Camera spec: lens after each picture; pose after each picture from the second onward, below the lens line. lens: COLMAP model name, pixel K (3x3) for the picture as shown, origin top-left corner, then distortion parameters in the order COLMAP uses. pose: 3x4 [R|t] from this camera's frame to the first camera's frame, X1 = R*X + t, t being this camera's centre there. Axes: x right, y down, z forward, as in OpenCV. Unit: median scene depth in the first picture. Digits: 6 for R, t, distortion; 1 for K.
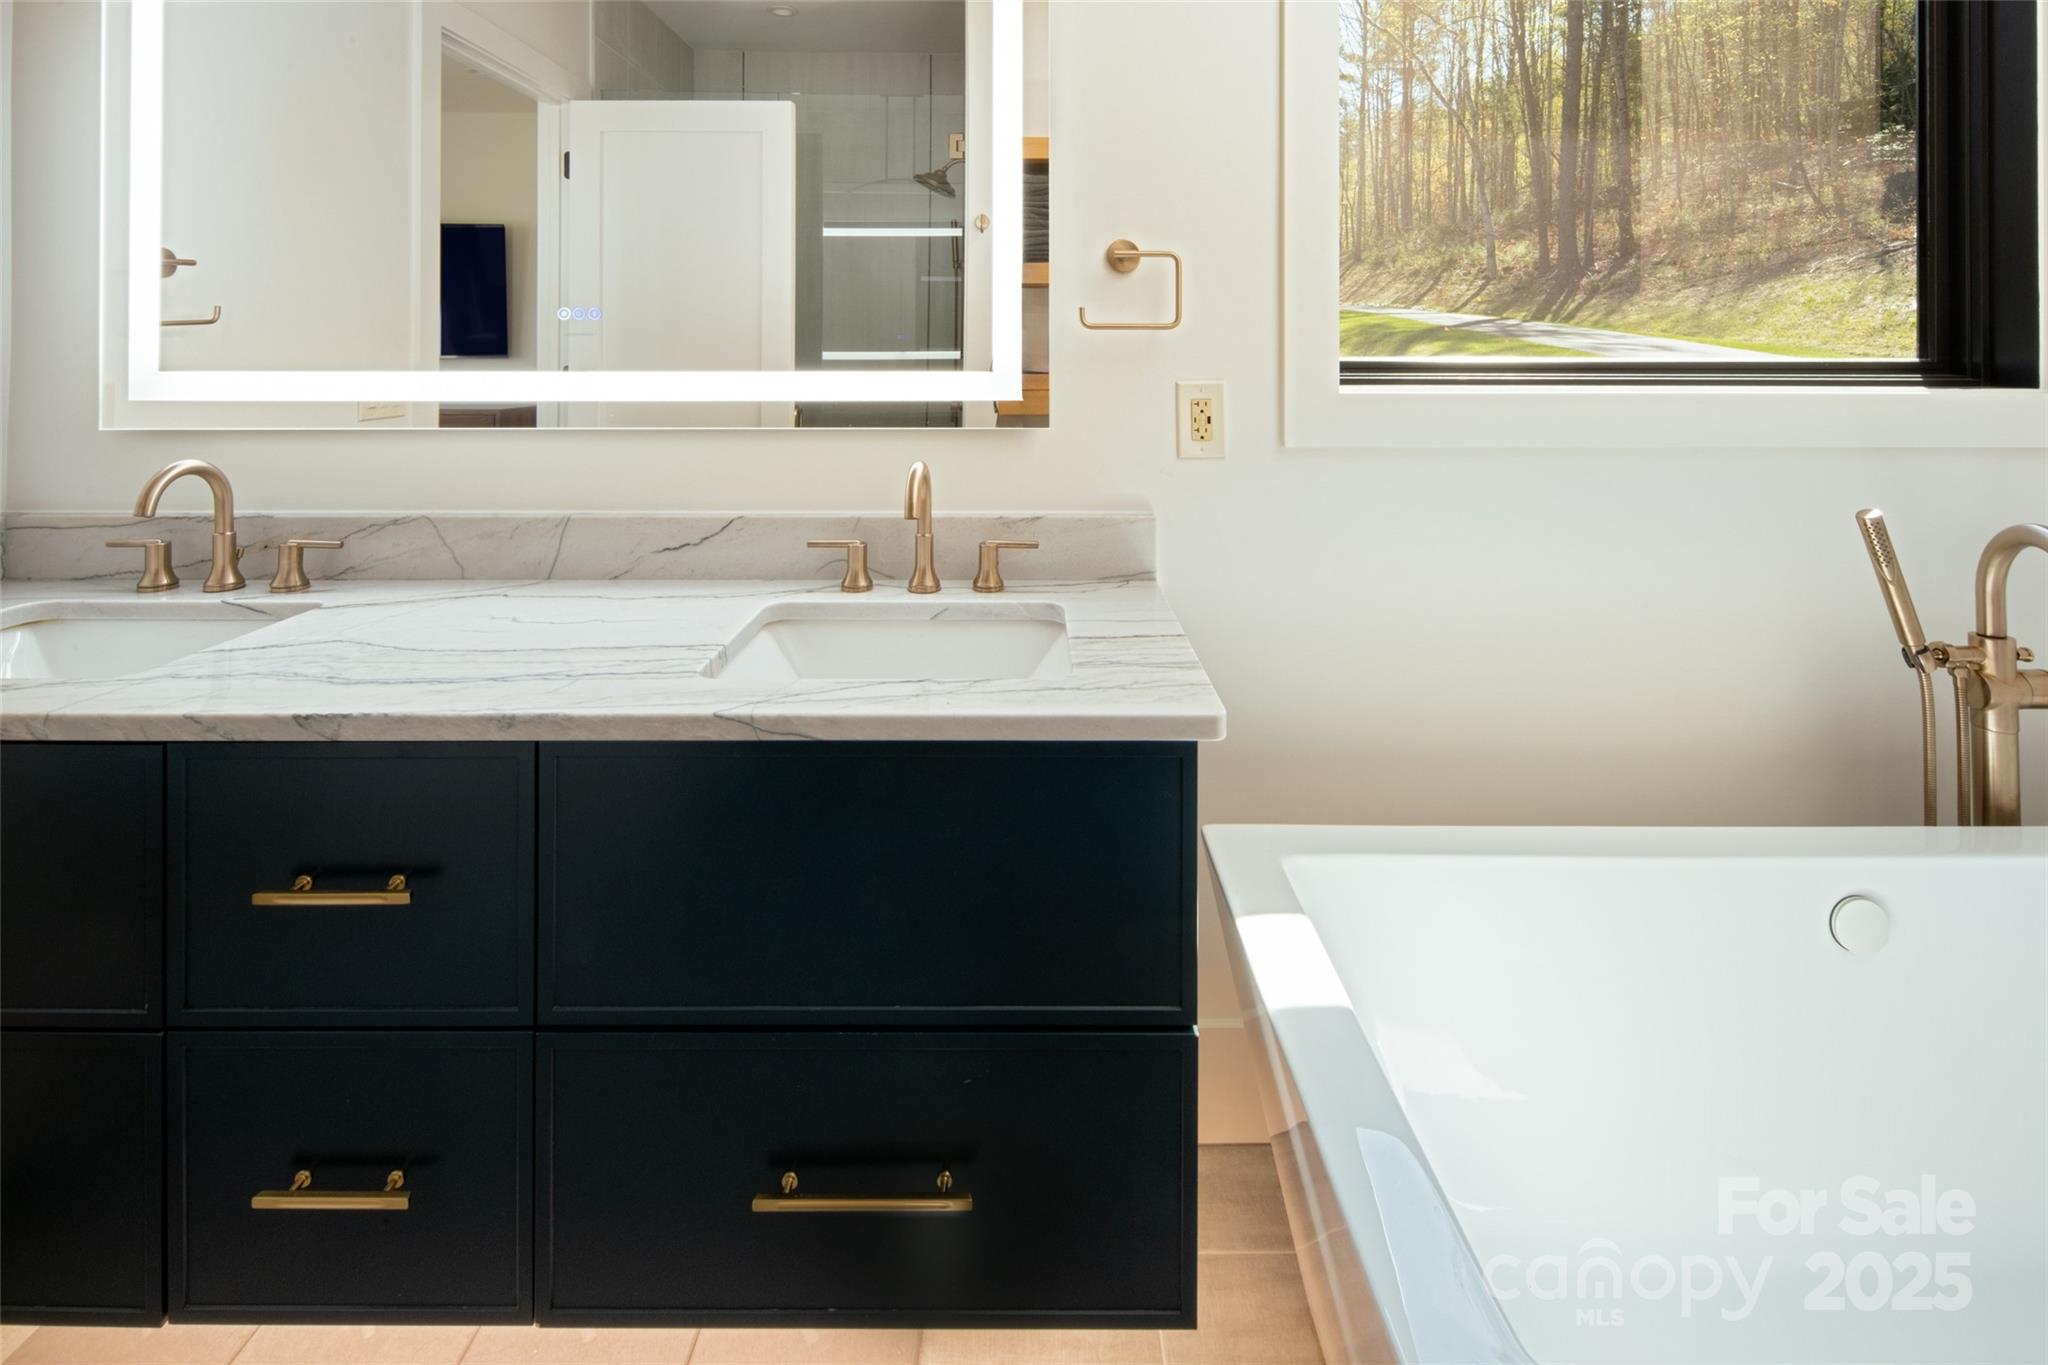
lens RADIAL K [[1676.1, 0, 1024.0], [0, 1676.1, 682.5], [0, 0, 1]] dist [-0.000929, -0.000742]
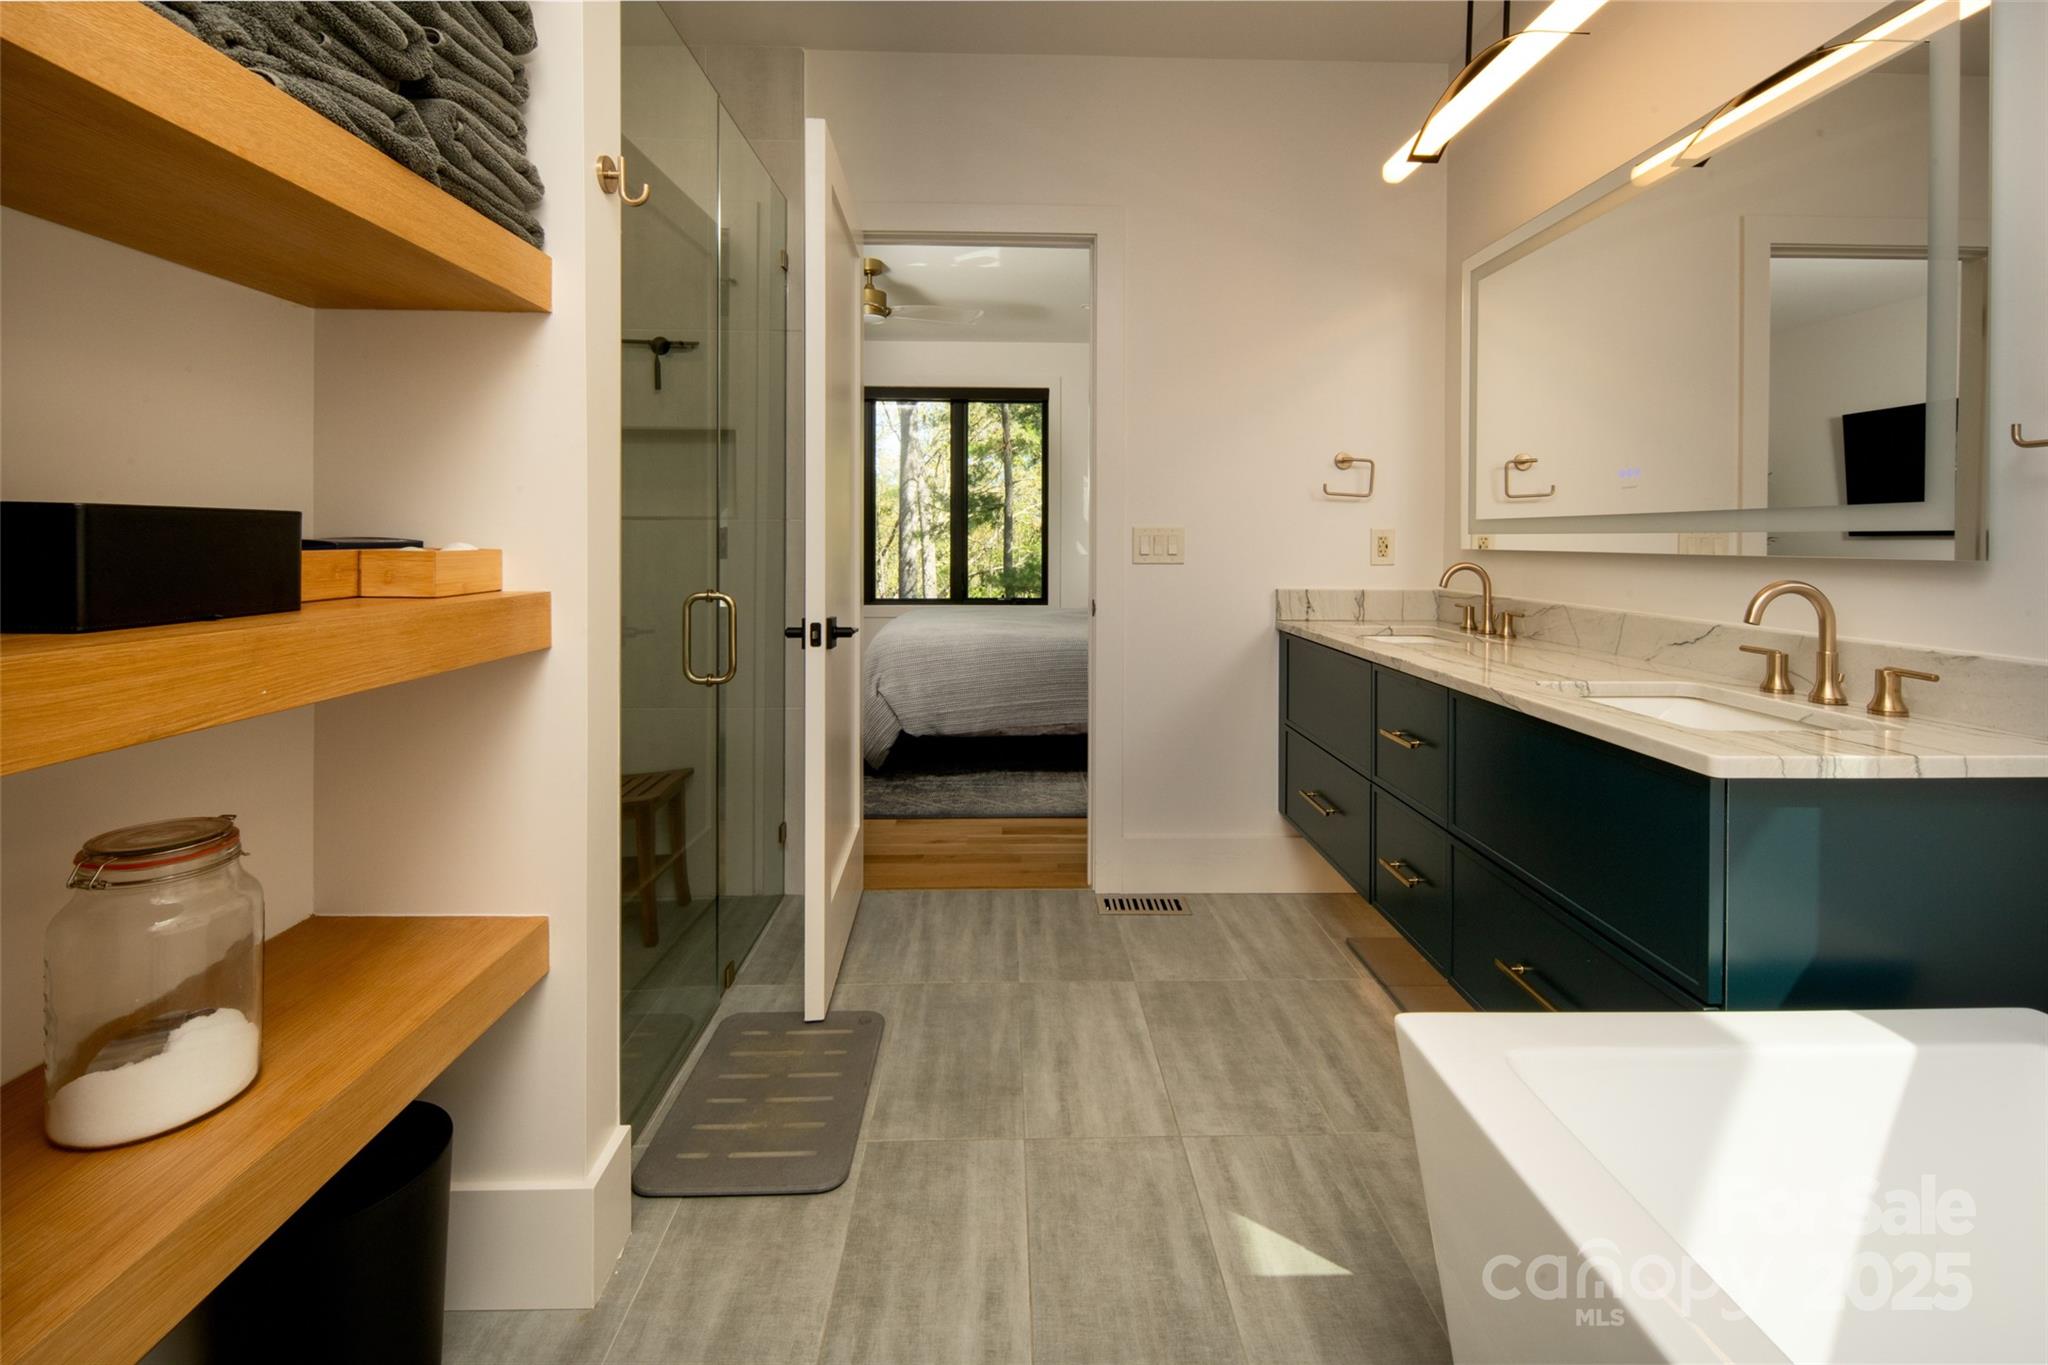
lens RADIAL K [[1676.1, 0, 1024.0], [0, 1676.1, 682.5], [0, 0, 1]] dist [-0.000929, -0.000742]
pose [[0.018356, 0.099283, -0.994890, 1.367862], [-0.193327, 0.976631, 0.093894, -0.078155], [0.980963, 0.190616, 0.037121, 0.420820]]
